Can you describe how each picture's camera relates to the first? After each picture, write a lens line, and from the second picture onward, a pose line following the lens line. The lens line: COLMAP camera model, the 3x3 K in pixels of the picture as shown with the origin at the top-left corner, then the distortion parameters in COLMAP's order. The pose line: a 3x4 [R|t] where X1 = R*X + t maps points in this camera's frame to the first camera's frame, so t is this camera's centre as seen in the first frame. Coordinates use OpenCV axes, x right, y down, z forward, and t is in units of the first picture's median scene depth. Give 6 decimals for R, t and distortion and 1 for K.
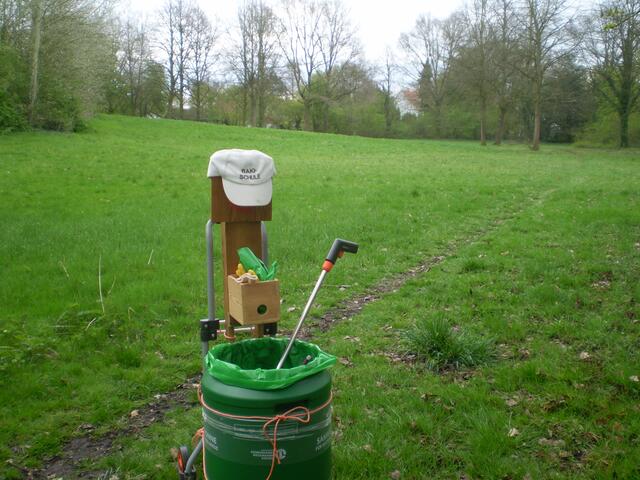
lens RADIAL K [[725.4, 0, 320.0], [0, 725.4, 240.0], [0, 0, 1]] dist [-0.081583, -0.039168]
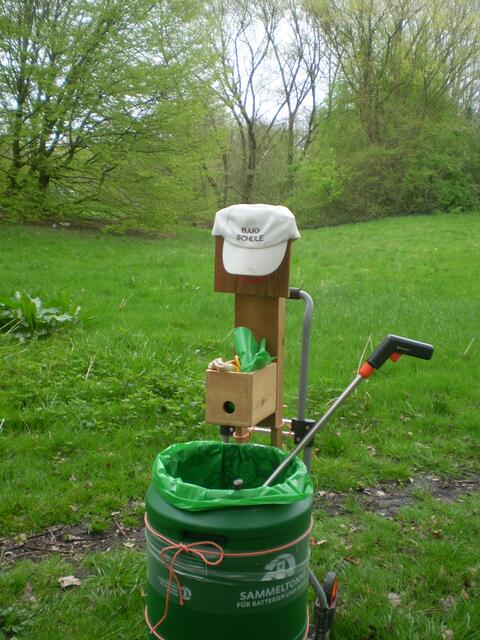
lens RADIAL K [[725.4, 0, 240.0], [0, 725.4, 320.0], [0, 0, 1]] dist [-0.081583, -0.039168]
pose [[0.739578, 0.118734, -0.662515, 0.423928], [-0.121633, 0.991688, 0.041946, -0.030750], [0.661989, 0.049561, 0.747873, 0.409776]]
